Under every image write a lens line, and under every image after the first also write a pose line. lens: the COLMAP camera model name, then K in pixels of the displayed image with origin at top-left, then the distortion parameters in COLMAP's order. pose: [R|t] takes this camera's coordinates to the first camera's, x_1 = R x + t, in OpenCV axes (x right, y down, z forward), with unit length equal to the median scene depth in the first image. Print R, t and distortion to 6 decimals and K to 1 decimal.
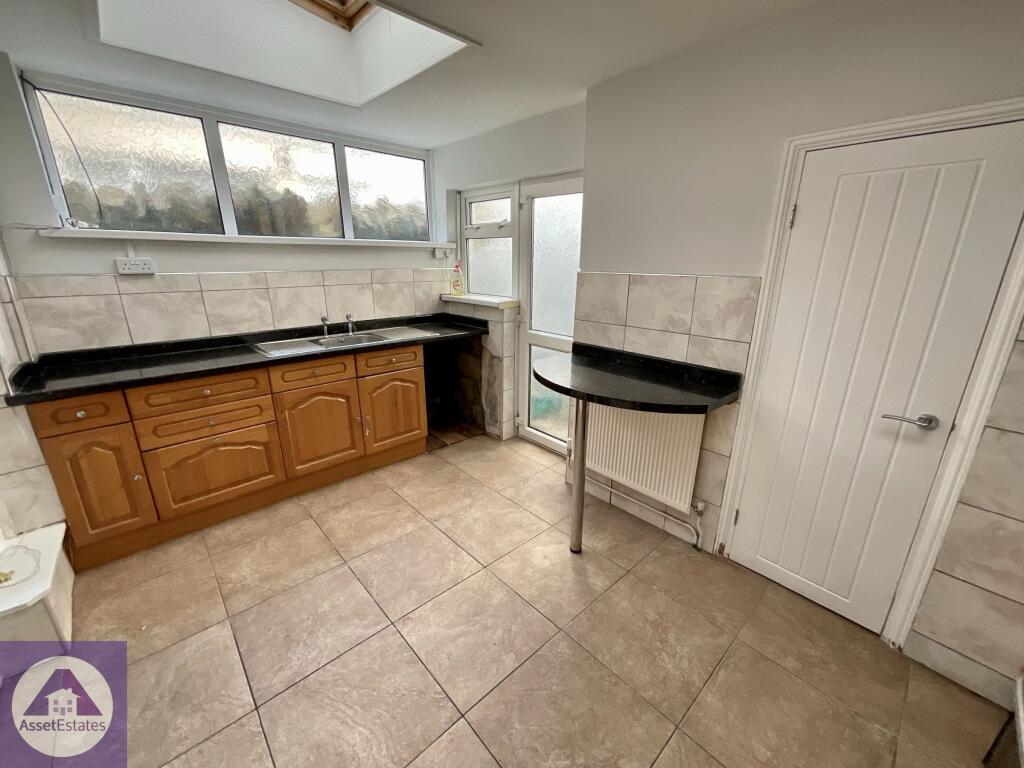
lens RADIAL K [[412.0, 0, 513.7], [0, 412.0, 385.5], [0, 0, 1]] dist [0.000468, 0.000498]
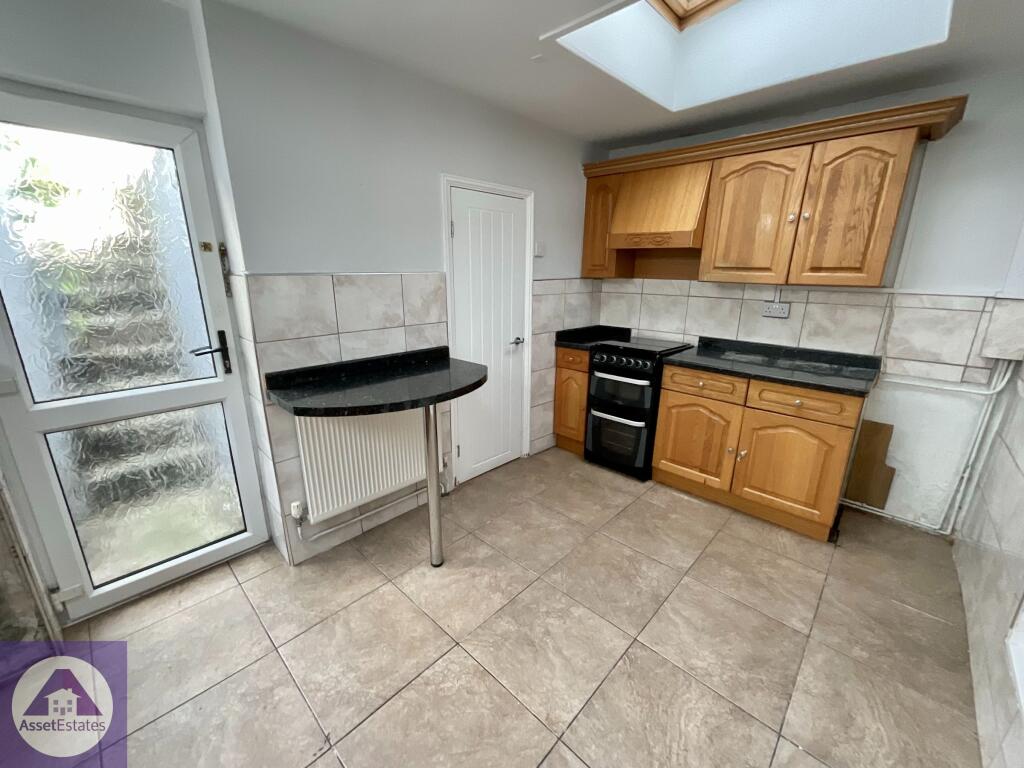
lens RADIAL K [[412.0, 0, 513.9], [0, 412.0, 383.1], [0, 0, 1]] dist [0.000468, 0.000498]
pose [[-0.061940, -0.277493, 0.958729, -0.714929], [0.288481, 0.914597, 0.283357, -0.217237], [-0.955480, 0.294127, 0.023401, 0.750319]]
